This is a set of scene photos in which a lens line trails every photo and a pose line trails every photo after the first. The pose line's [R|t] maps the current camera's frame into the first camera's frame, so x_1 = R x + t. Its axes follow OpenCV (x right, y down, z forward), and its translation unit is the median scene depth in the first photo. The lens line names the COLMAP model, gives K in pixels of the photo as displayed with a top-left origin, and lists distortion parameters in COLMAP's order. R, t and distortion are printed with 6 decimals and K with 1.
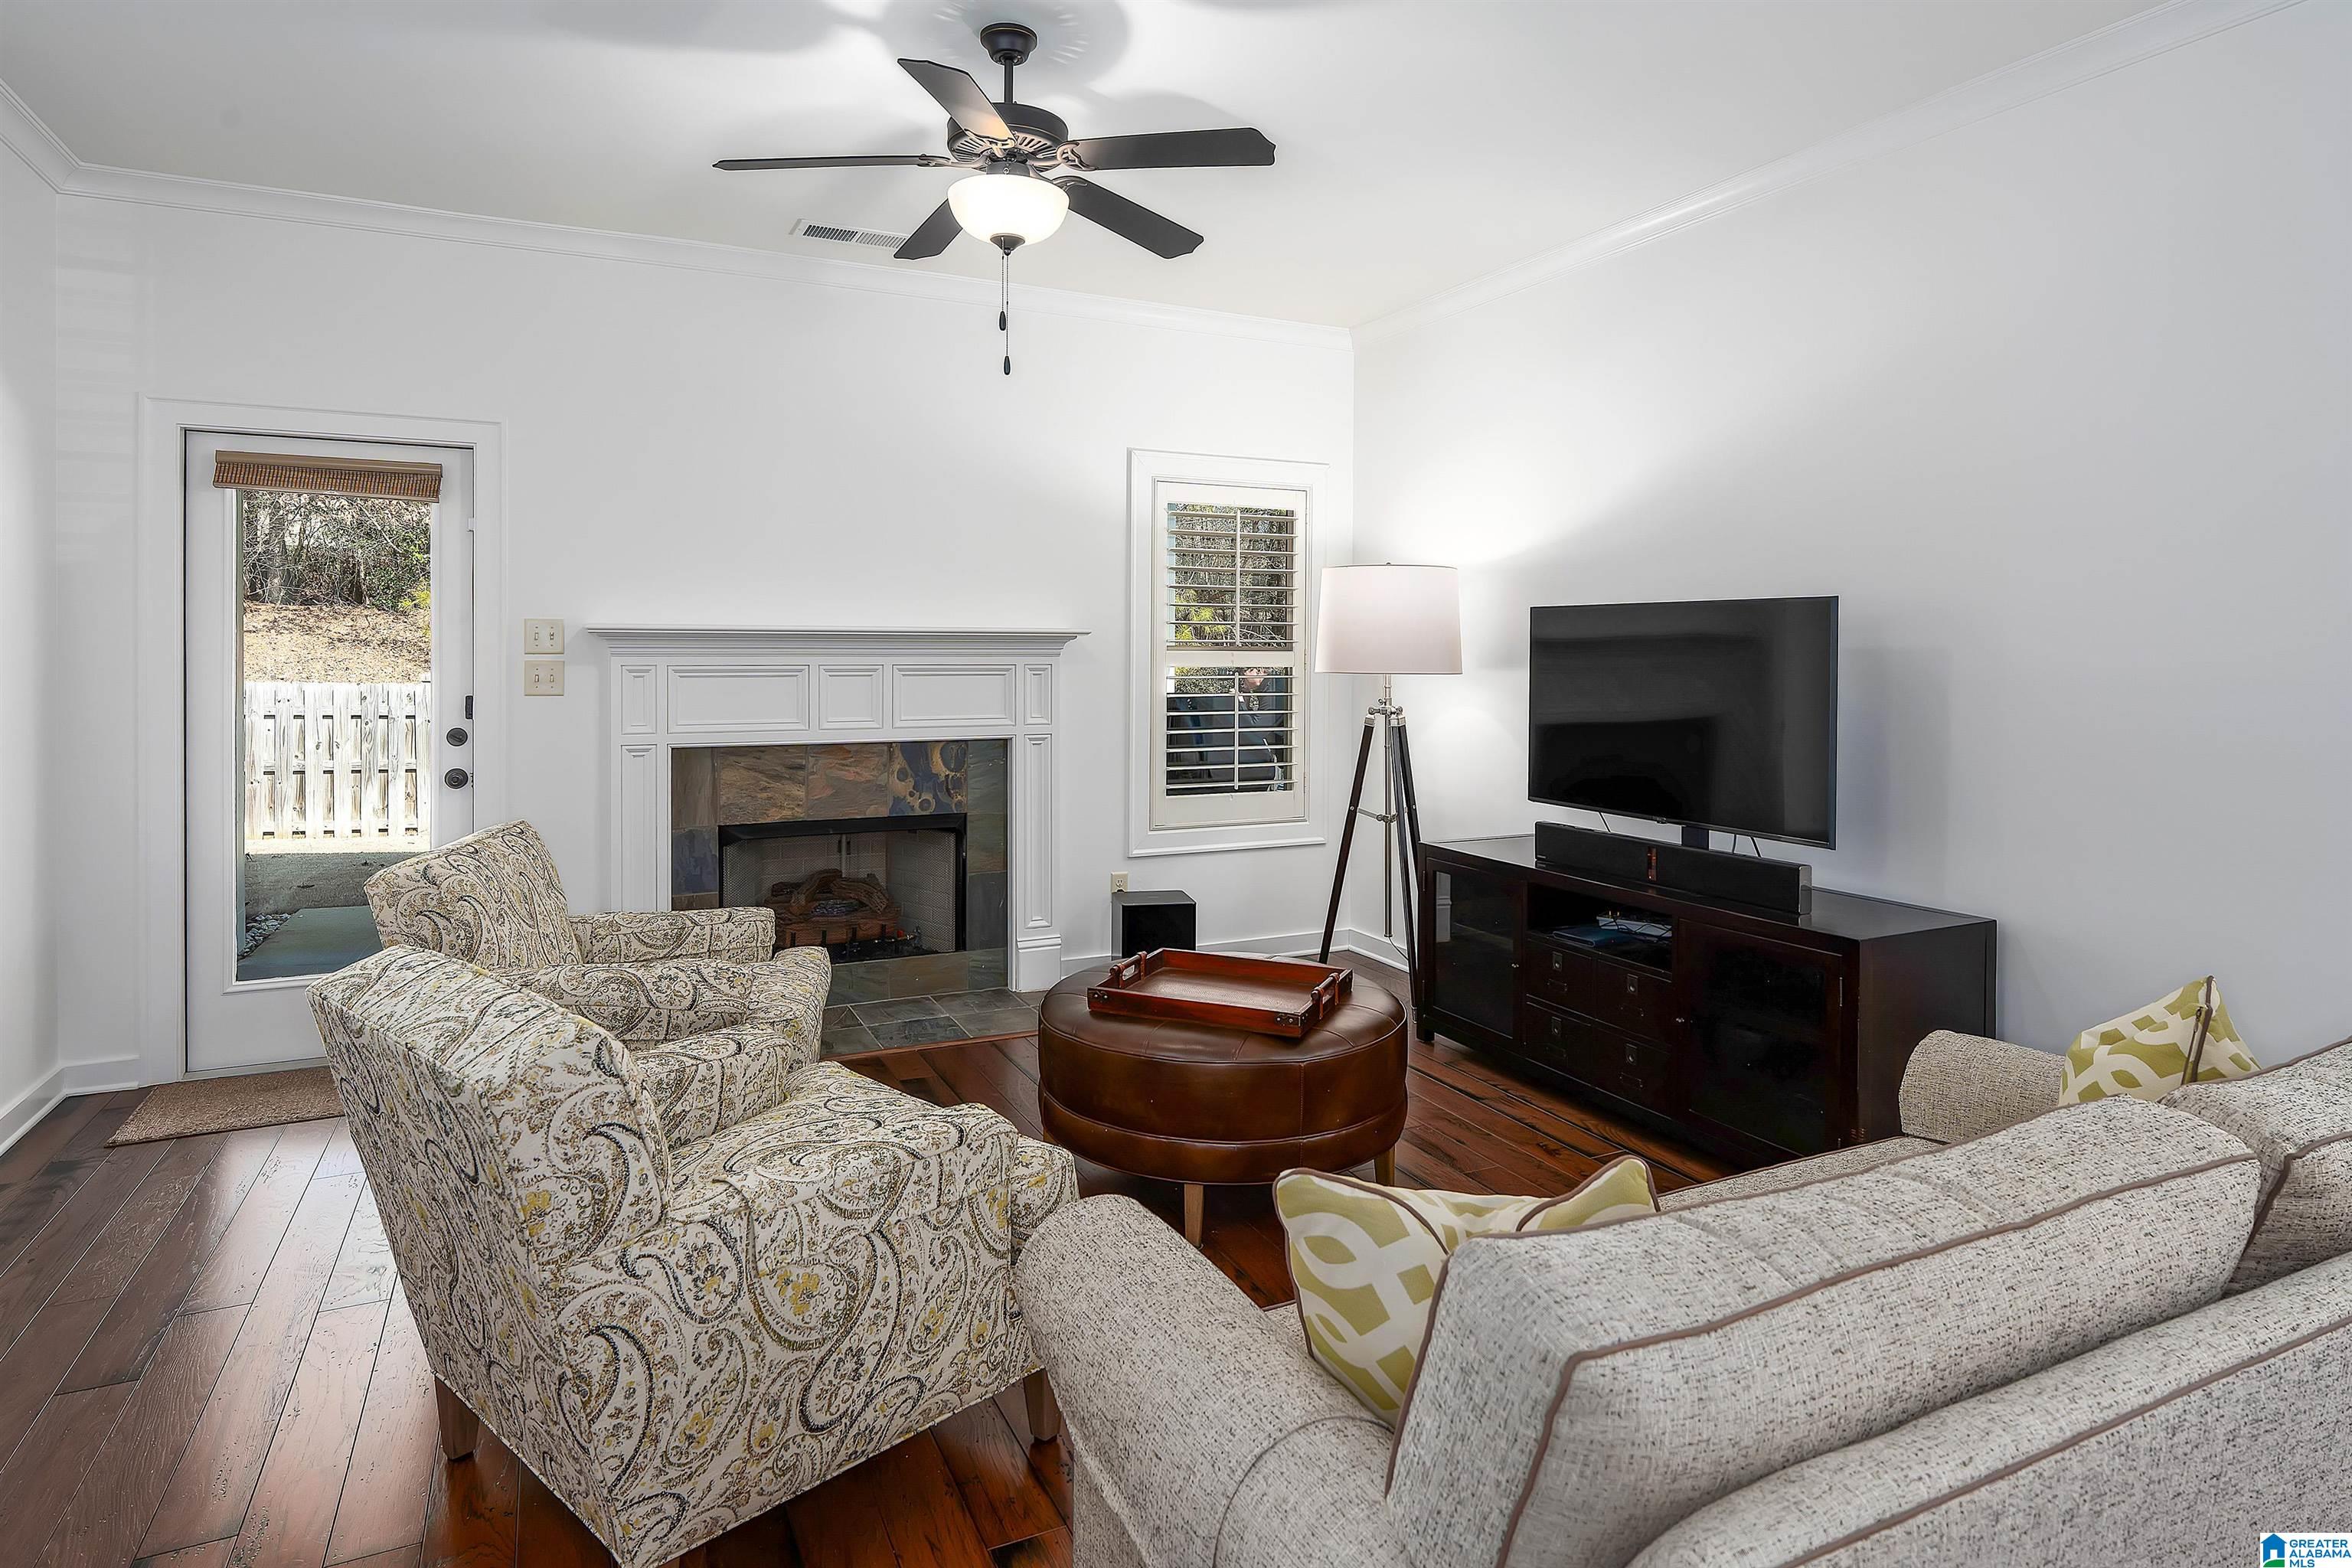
lens RADIAL K [[1288.2, 0, 1181.8], [0, 1288.2, 670.0], [0, 0, 1]] dist [-0.007679, -0.000536]
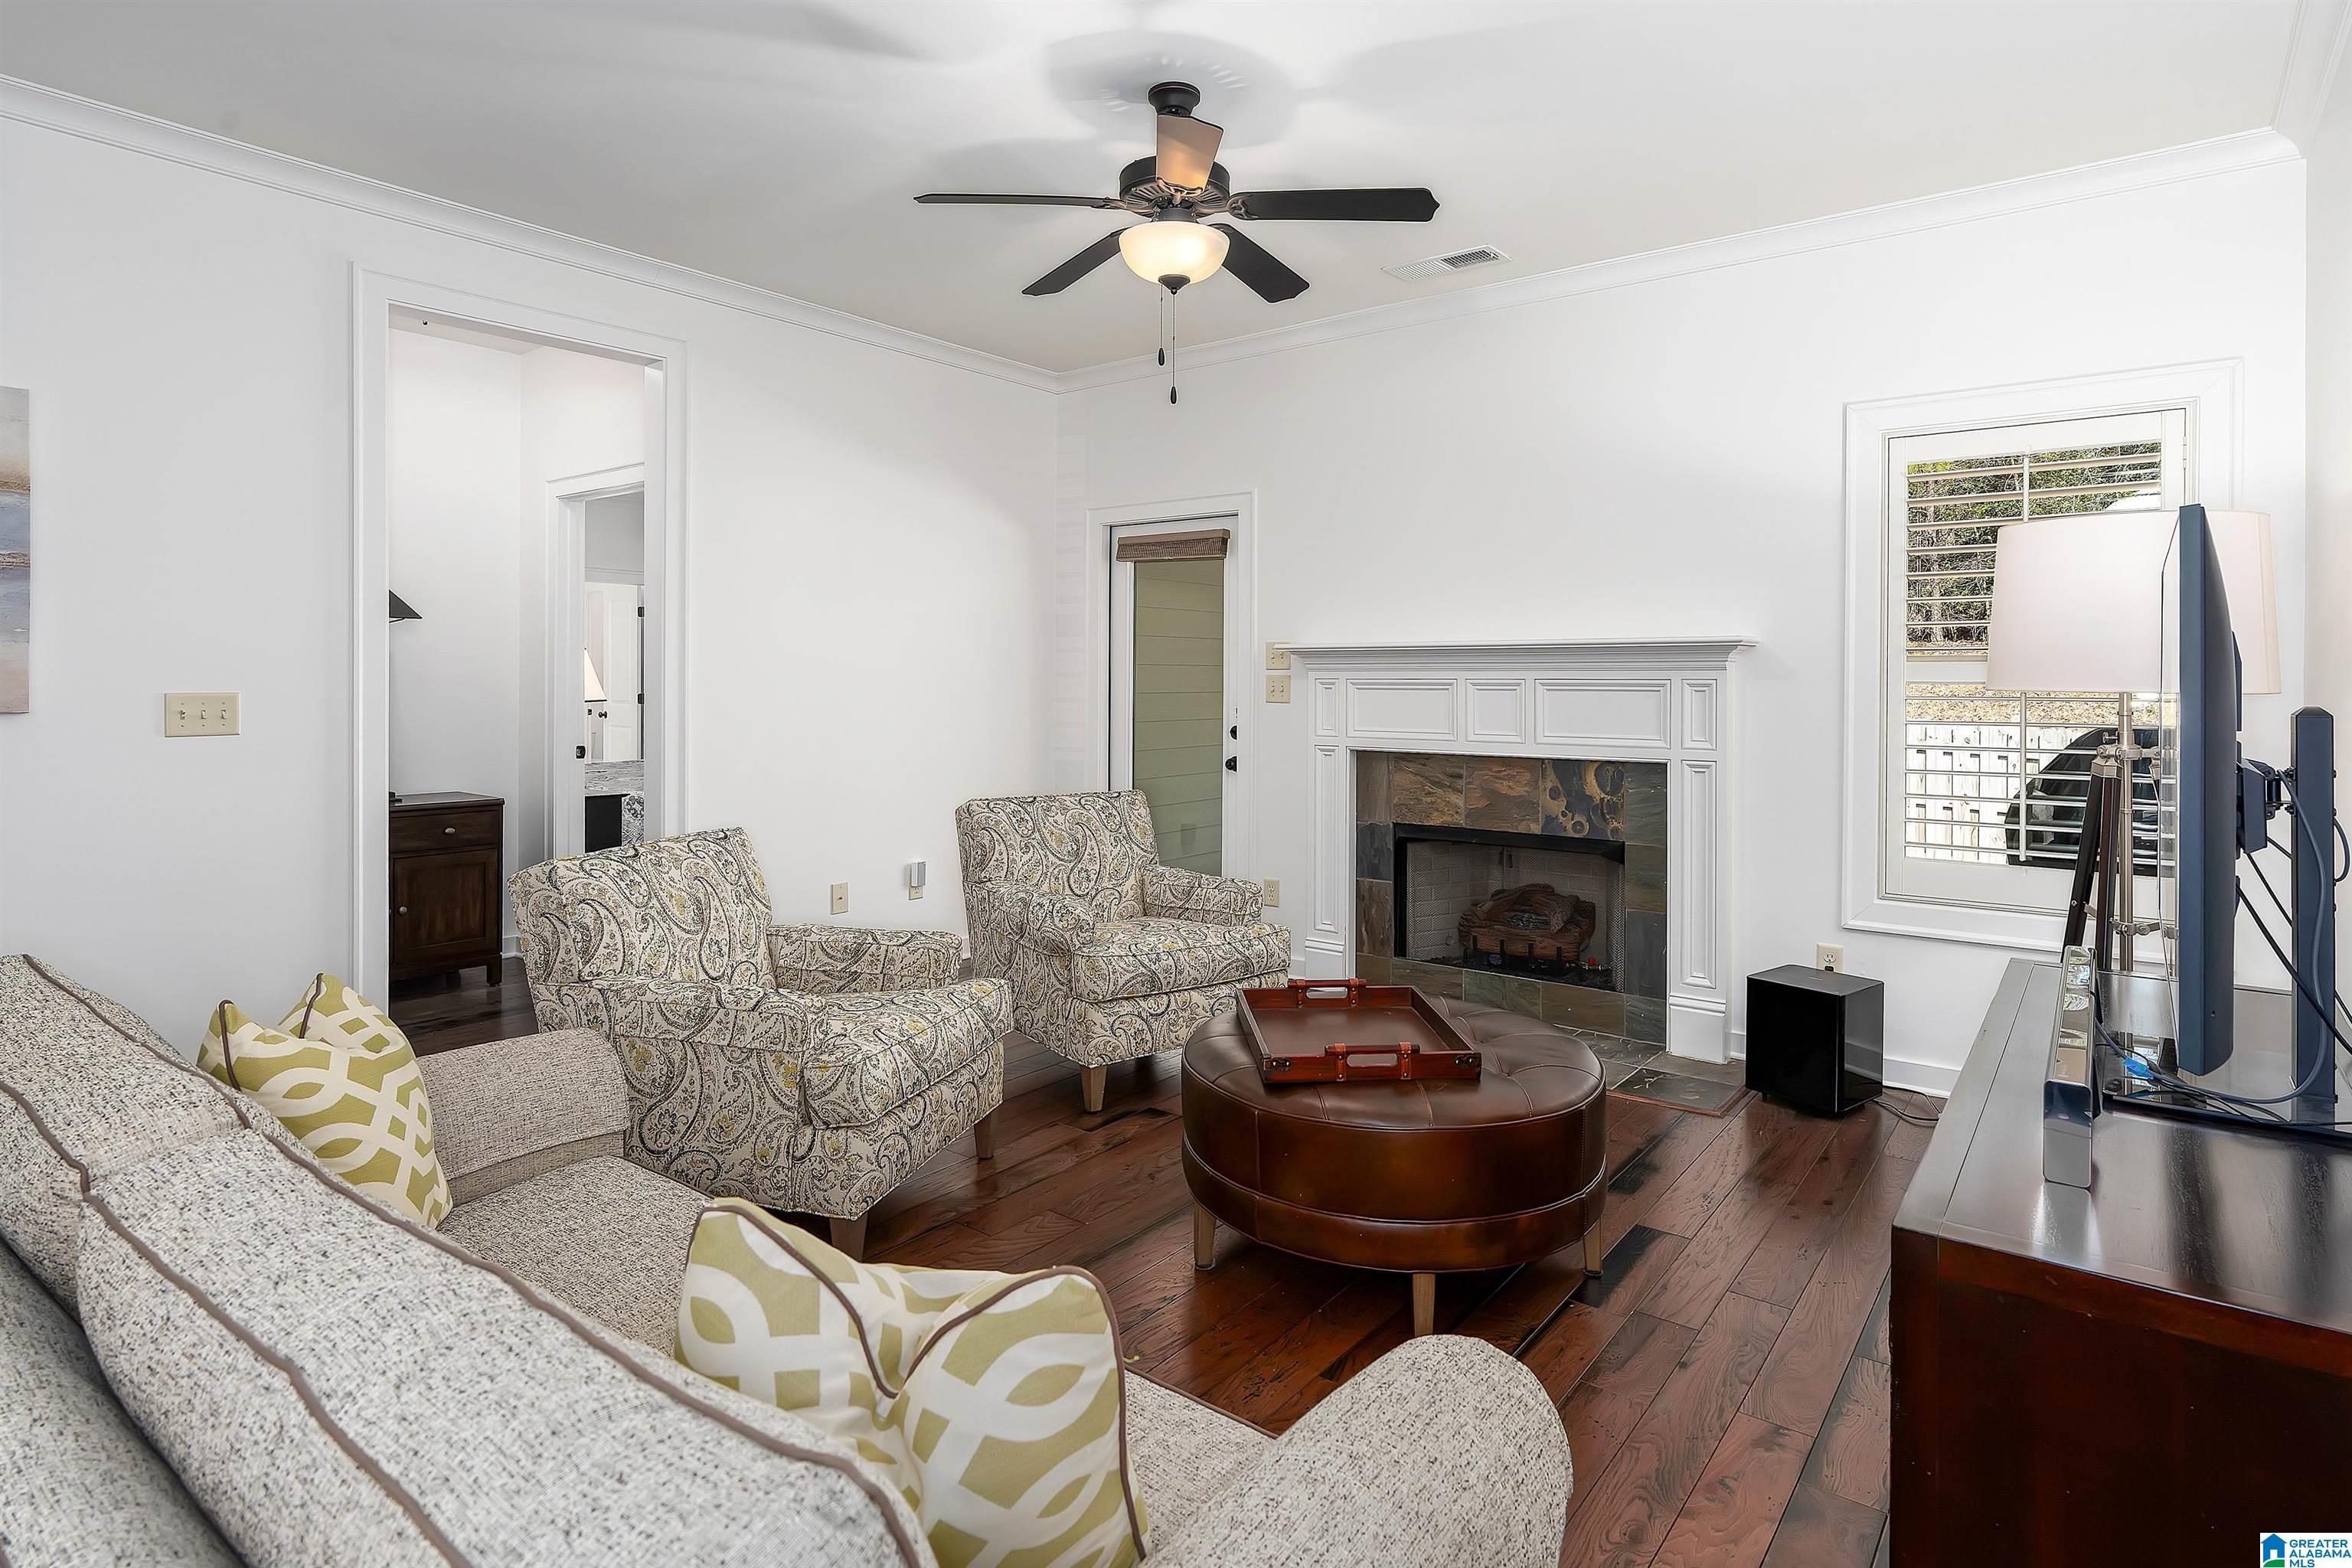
lens RADIAL K [[1245.6, 0, 1170.5], [0, 1245.6, 688.3], [0, 0, 1]] dist [-0.002157, -0.000166]
pose [[0.436218, 0.004747, -0.899828, 0.550655], [-0.013461, 0.999909, -0.001250, 0.008604], [0.899740, 0.012657, 0.436242, 0.366541]]
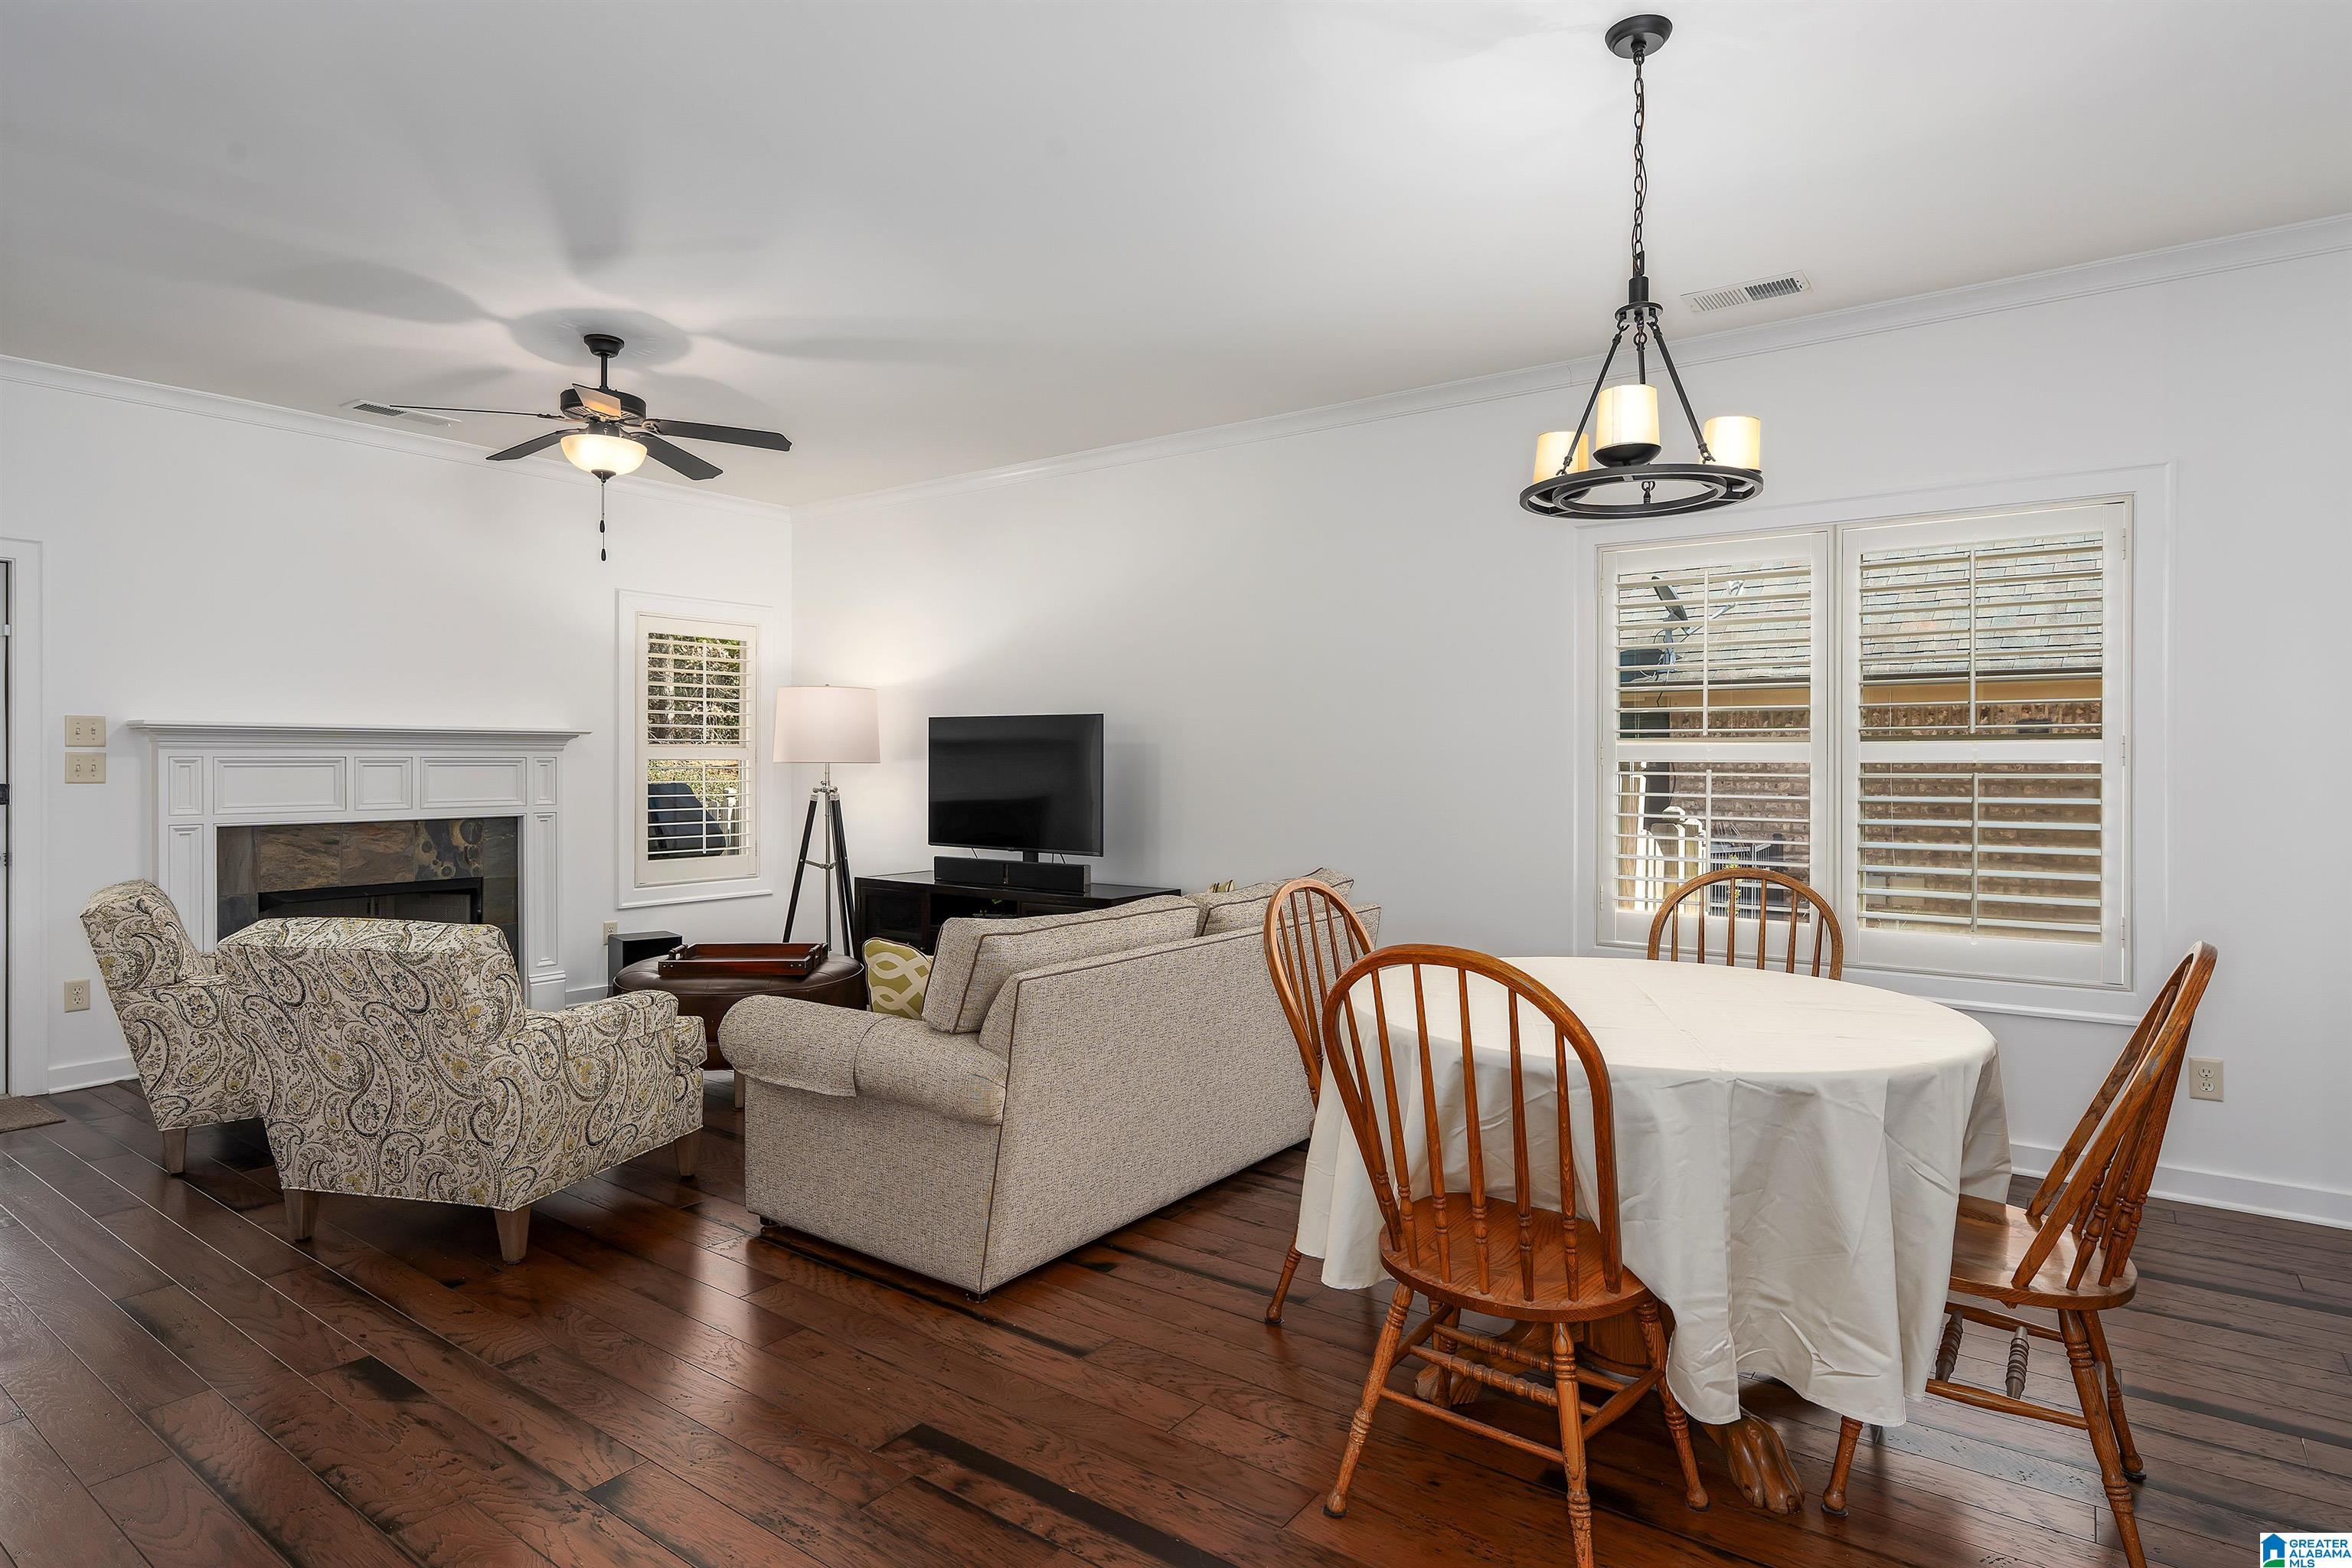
lens RADIAL K [[1251.4, 0, 1176.0], [0, 1251.4, 784.0], [0, 0, 1]] dist [-0.001416, 0.000237]
pose [[0.885684, -0.010922, 0.464160, -0.151755], [0.008111, 0.999935, 0.008052, 0.019308], [-0.464217, -0.003367, 0.885715, -0.426488]]
